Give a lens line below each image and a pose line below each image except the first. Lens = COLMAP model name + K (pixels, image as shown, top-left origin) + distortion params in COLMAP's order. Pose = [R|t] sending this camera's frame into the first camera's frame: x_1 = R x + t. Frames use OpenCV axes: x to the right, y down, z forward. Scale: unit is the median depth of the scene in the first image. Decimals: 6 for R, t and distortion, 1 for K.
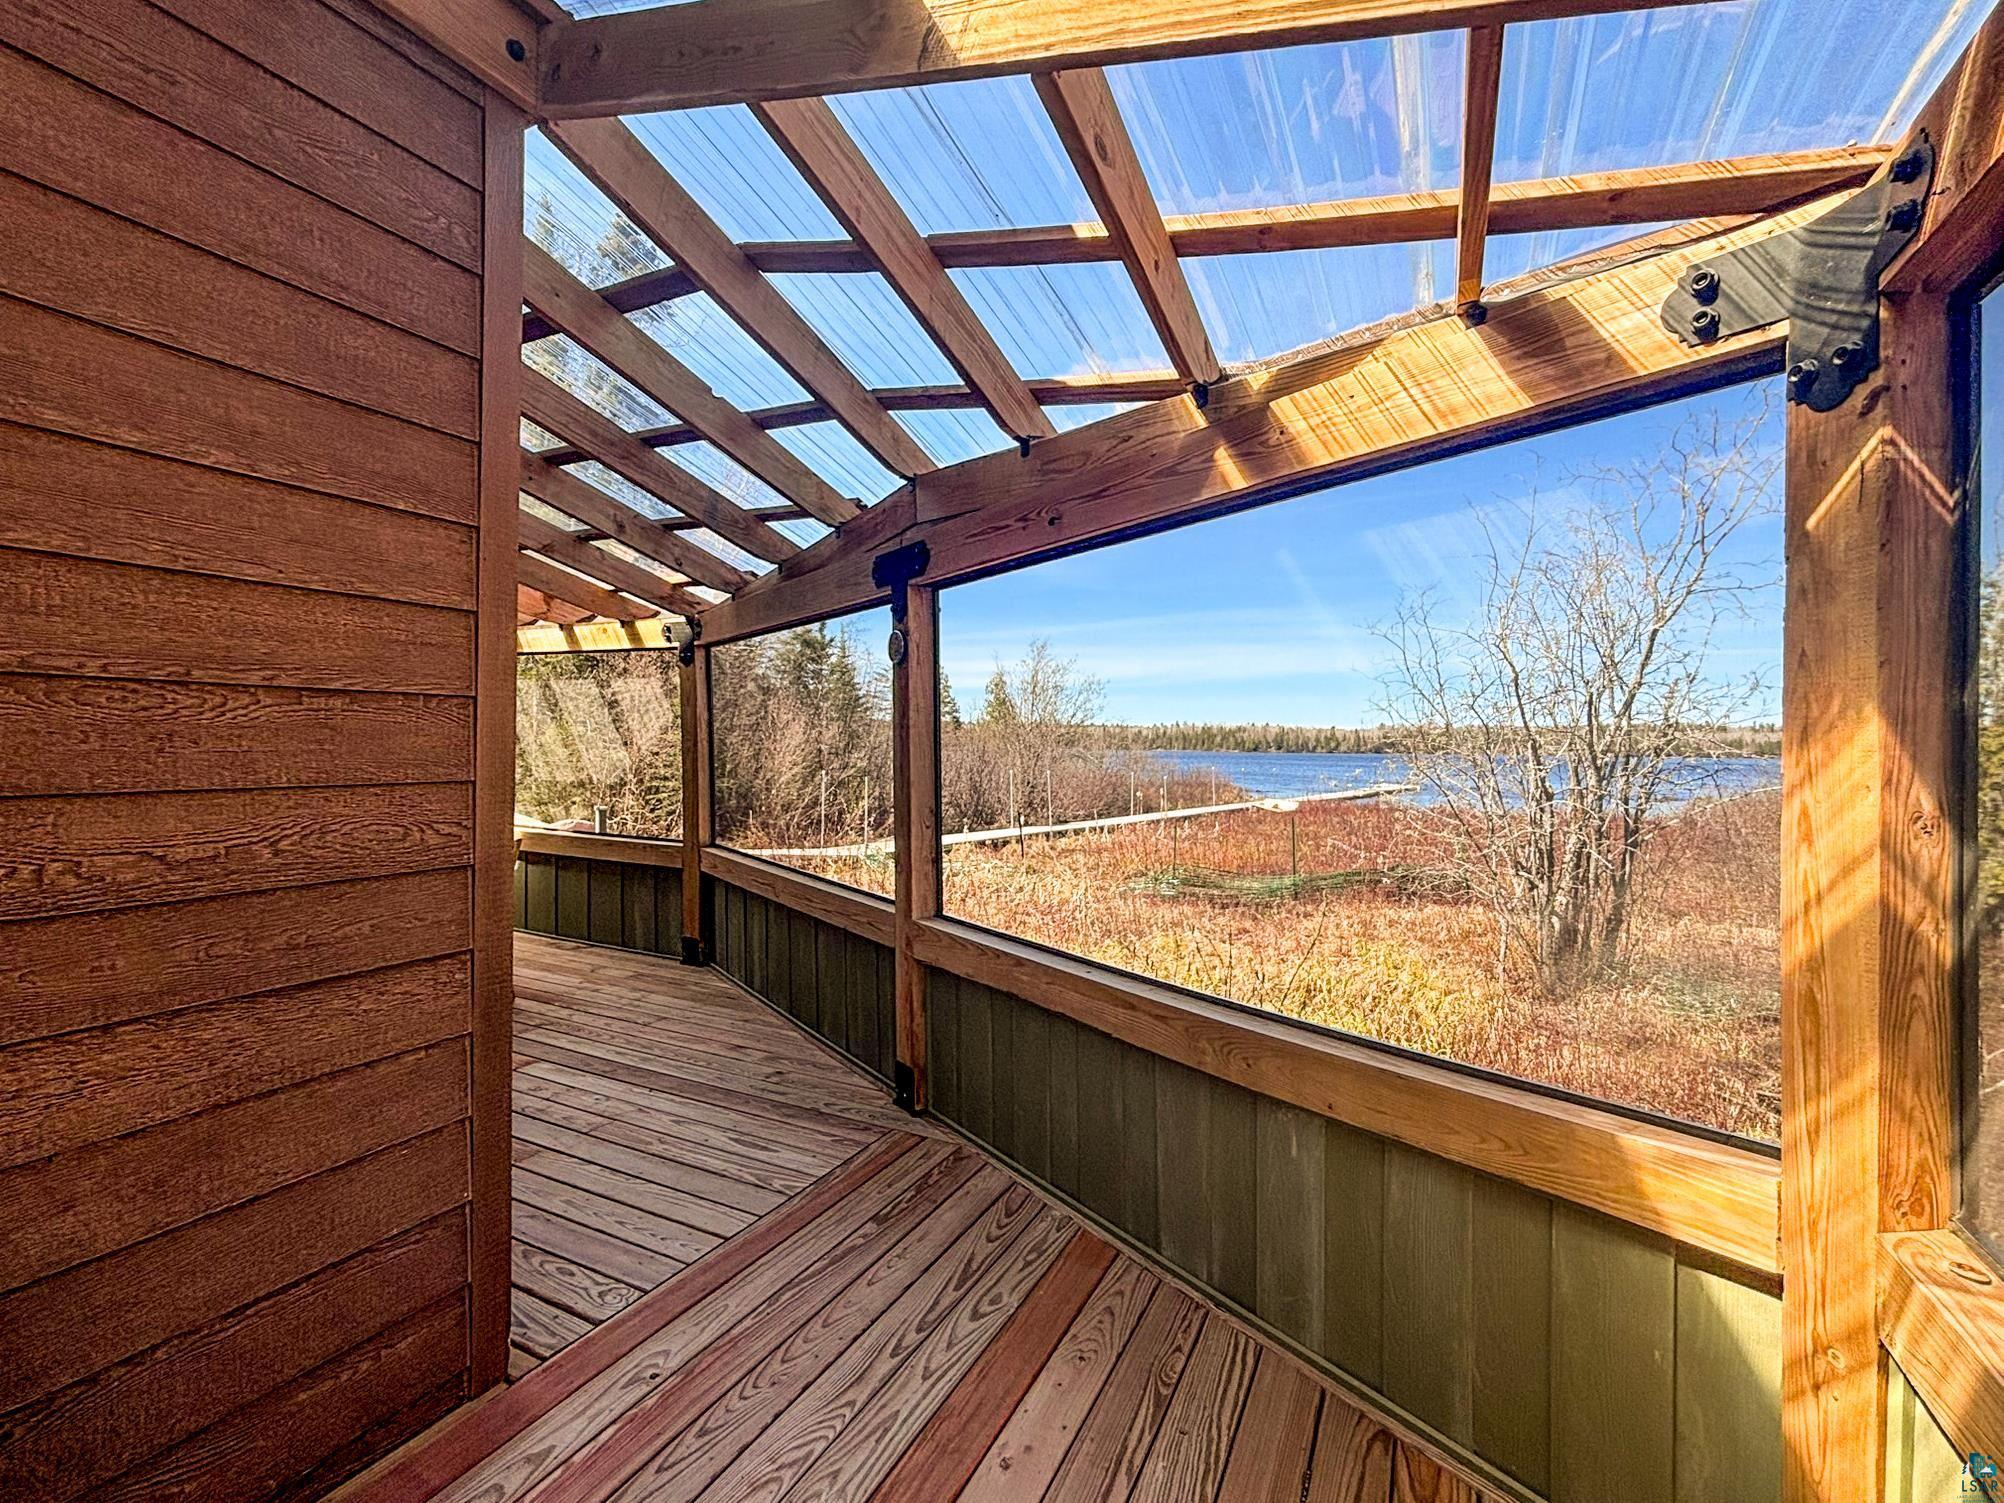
lens RADIAL K [[884.3, 0, 1002.0], [0, 884.3, 751.5], [0, 0, 1]] dist [-0.000767, 0.000612]
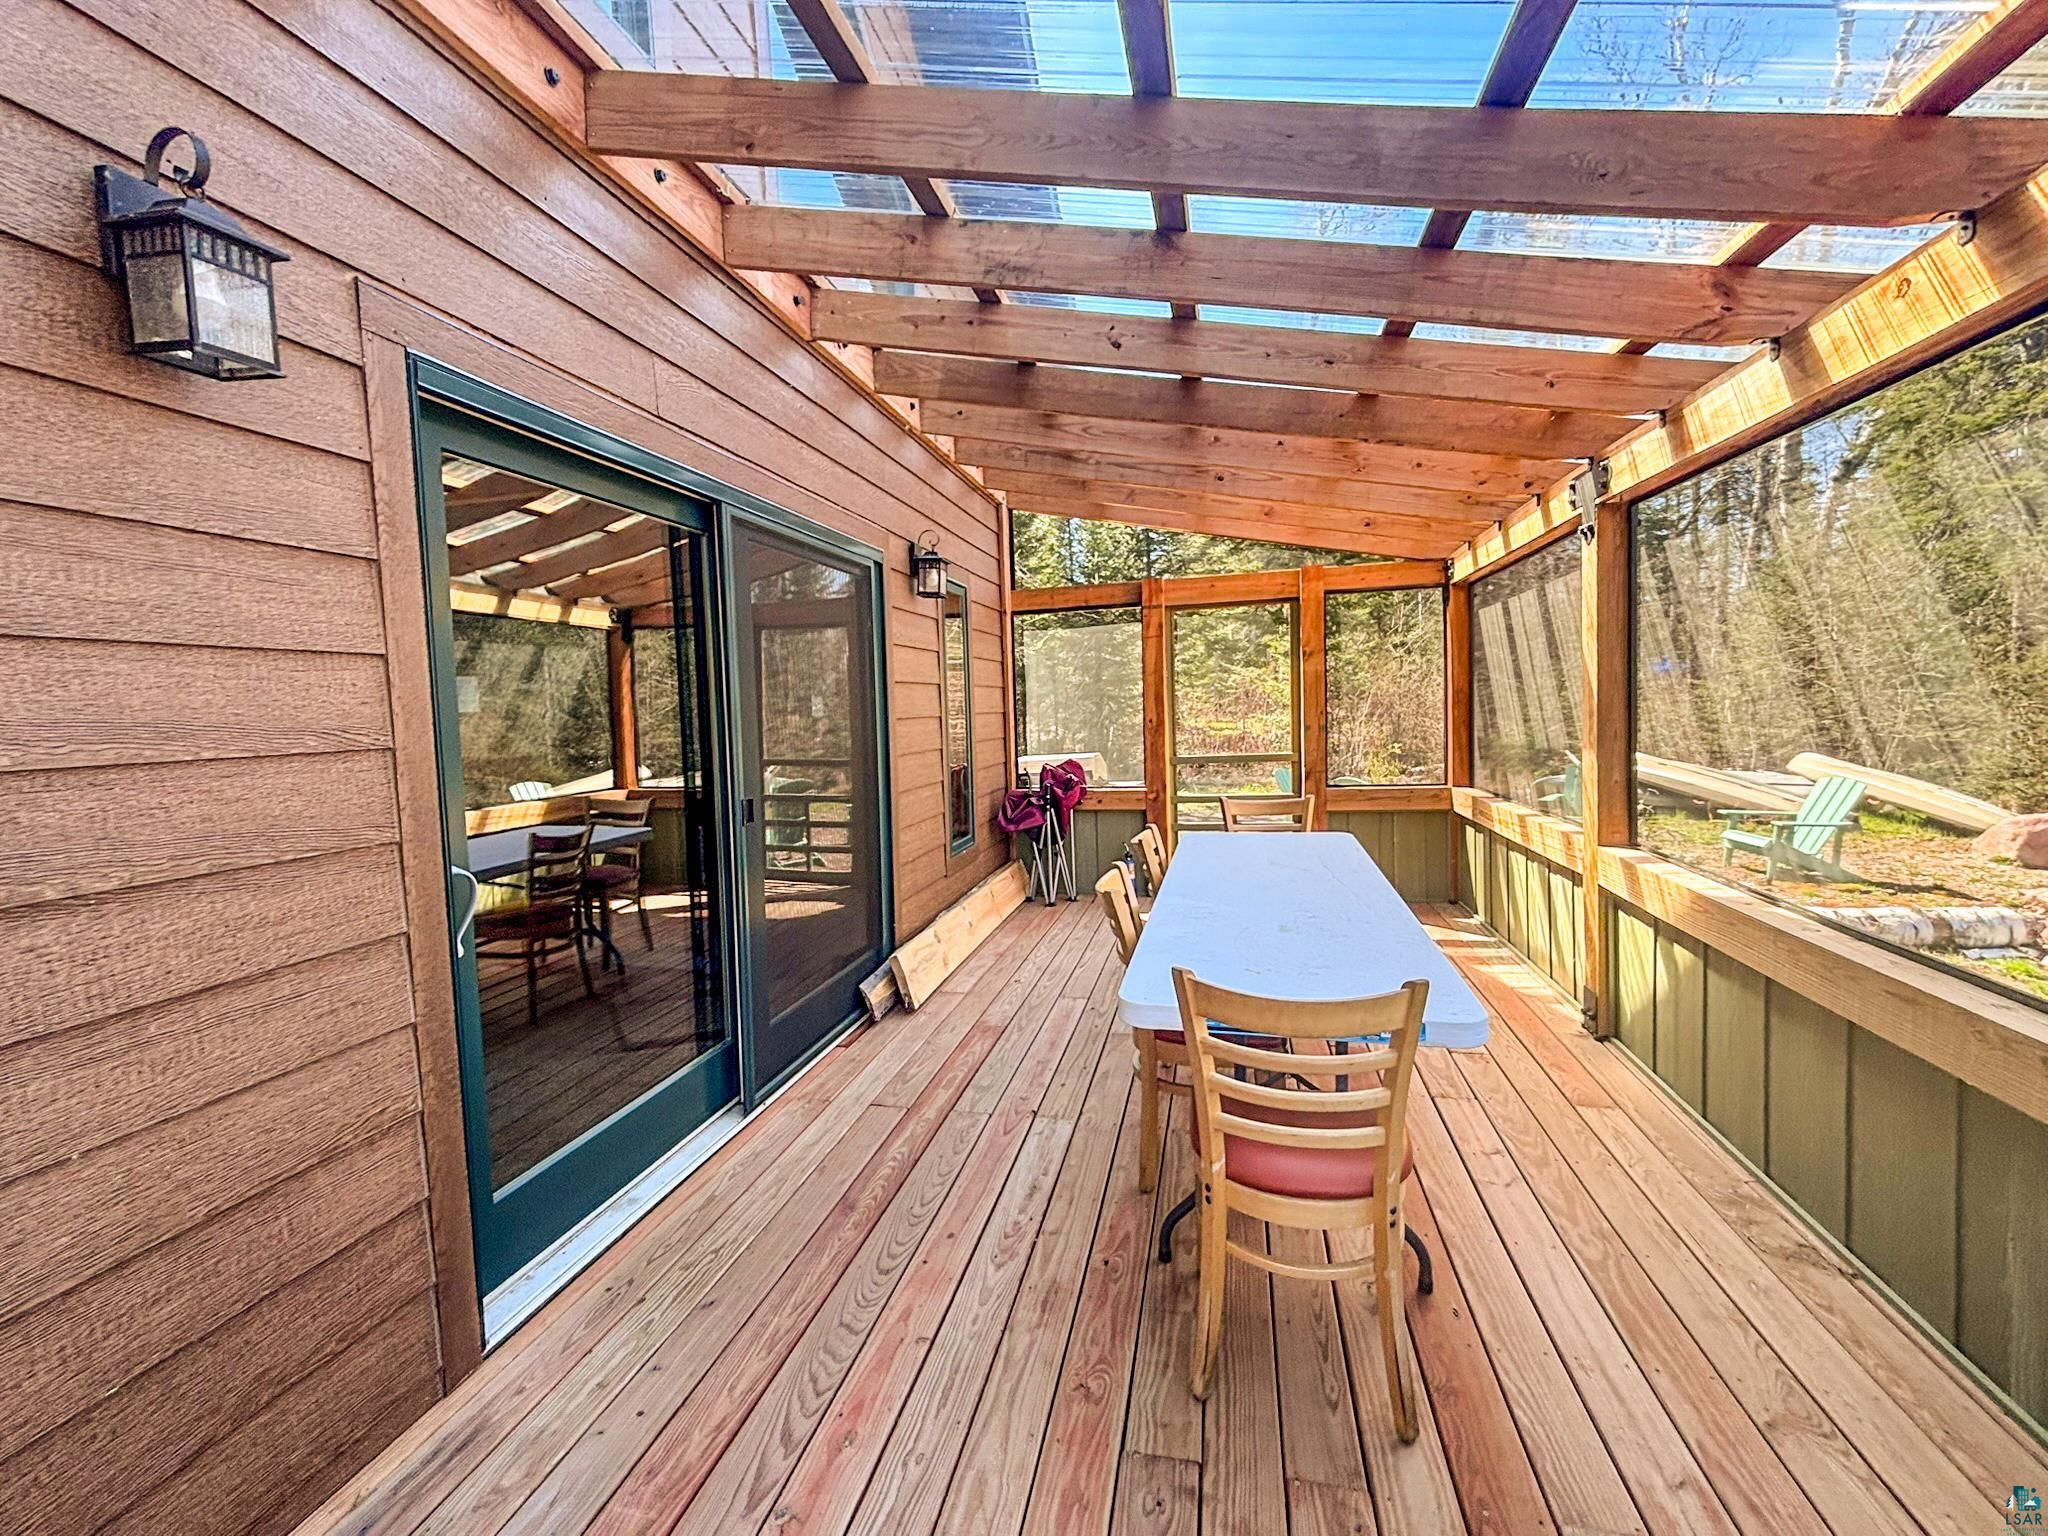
lens RADIAL K [[903.8, 0, 1024.0], [0, 903.8, 768.0], [0, 0, 1]] dist [-0.000767, 0.000612]
pose [[0.233408, 0.051529, -0.971013, -0.221214], [0.026288, 0.997896, 0.059275, -0.003102], [0.972023, -0.039361, 0.231562, 0.650634]]
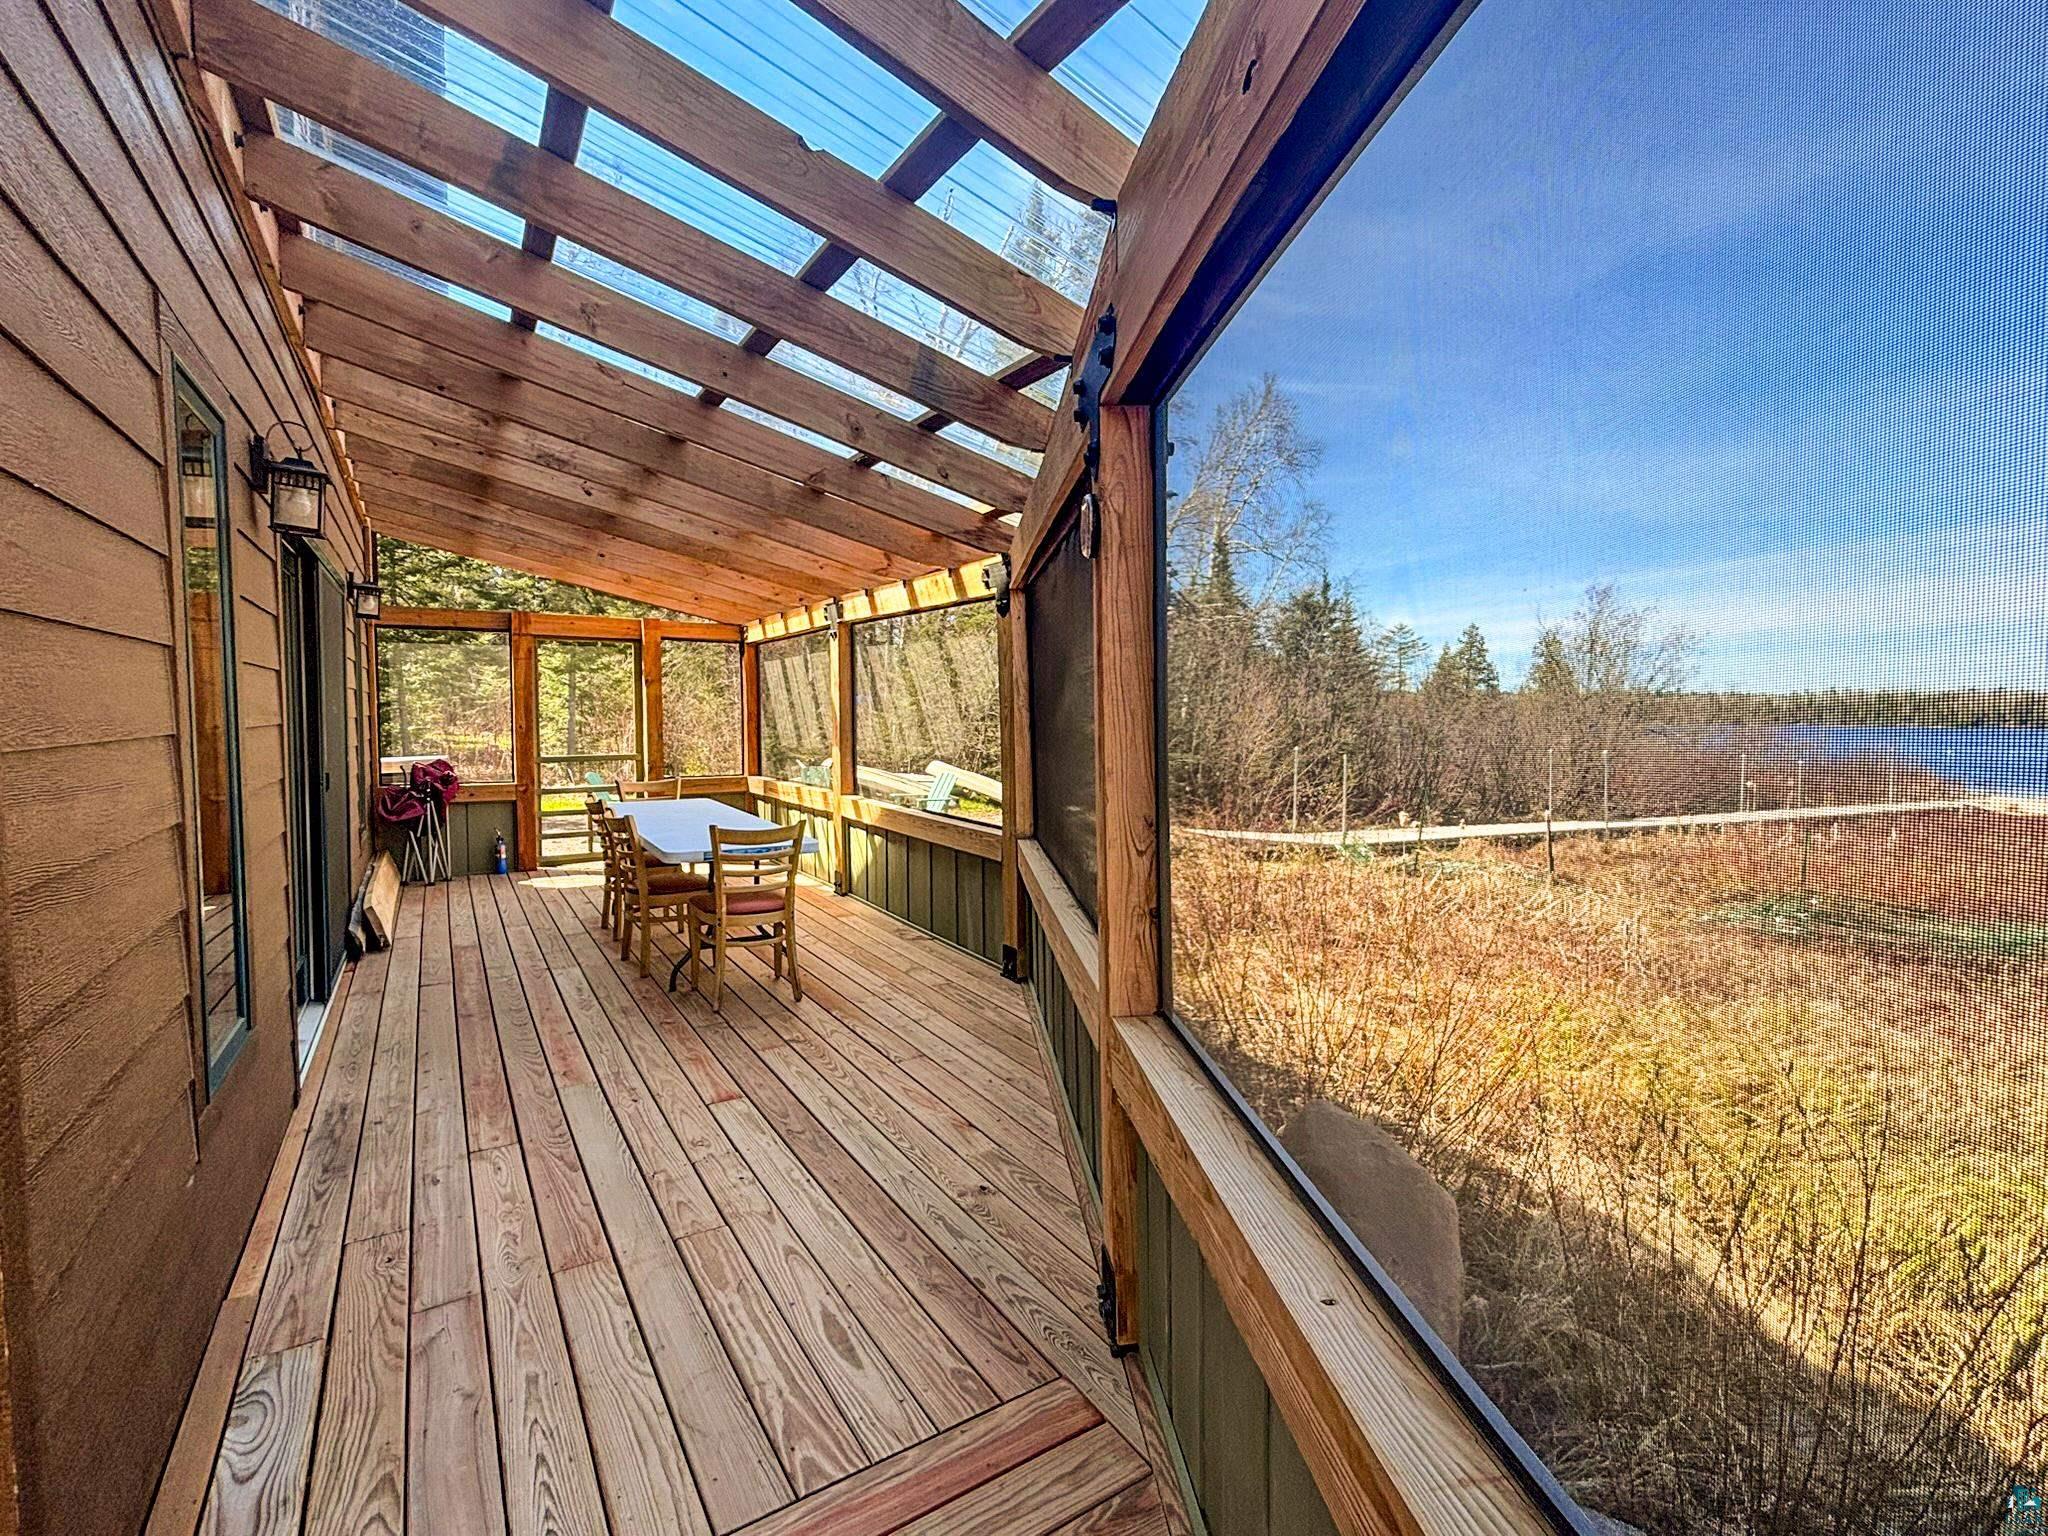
lens RADIAL K [[903.8, 0, 1024.0], [0, 903.8, 768.0], [0, 0, 1]] dist [-0.000767, 0.000612]
pose [[0.861955, 0.026270, -0.506304, 0.079400], [-0.002441, 0.998860, 0.047671, 0.002697], [0.506979, -0.039854, 0.861037, 0.278064]]
